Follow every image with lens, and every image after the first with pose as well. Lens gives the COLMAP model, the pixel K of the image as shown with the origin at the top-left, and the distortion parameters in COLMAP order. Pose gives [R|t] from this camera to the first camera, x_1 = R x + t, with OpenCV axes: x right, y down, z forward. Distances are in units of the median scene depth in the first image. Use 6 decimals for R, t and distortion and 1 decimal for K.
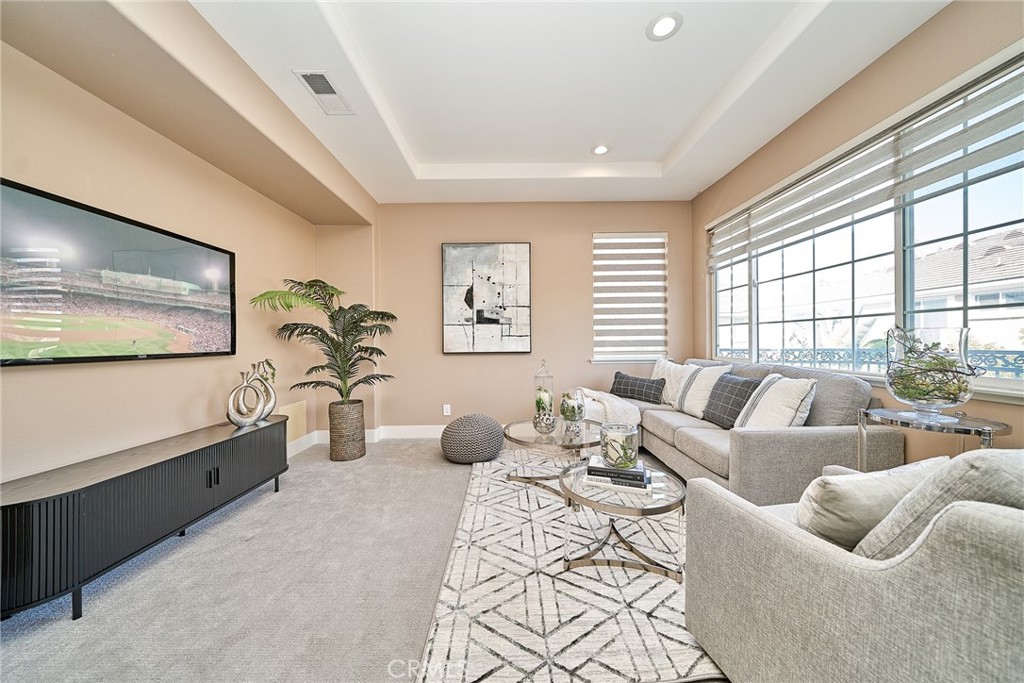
lens RADIAL K [[351.1, 0, 508.6], [0, 351.1, 341.0], [0, 0, 1]] dist [-0.003392, 0.000936]
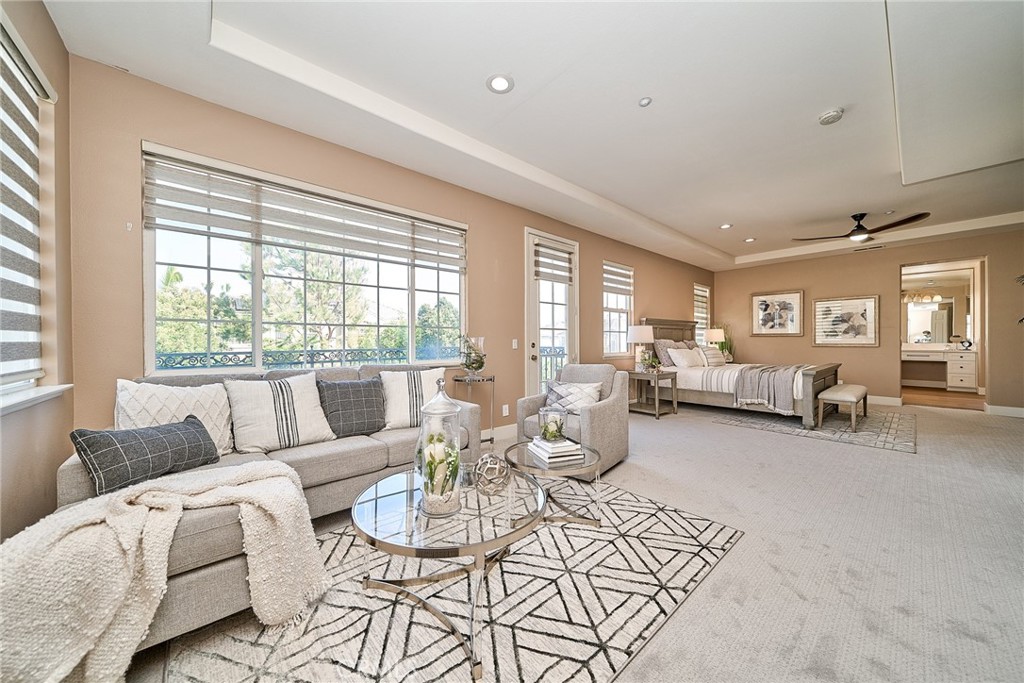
lens RADIAL K [[351.1, 0, 509.4], [0, 351.1, 343.0], [0, 0, 1]] dist [-0.003392, 0.000936]
pose [[-0.654474, 0.004109, 0.756073, -0.416978], [0.005851, 0.999983, -0.000369, 0.001816], [-0.756062, 0.004182, -0.654487, 1.514995]]
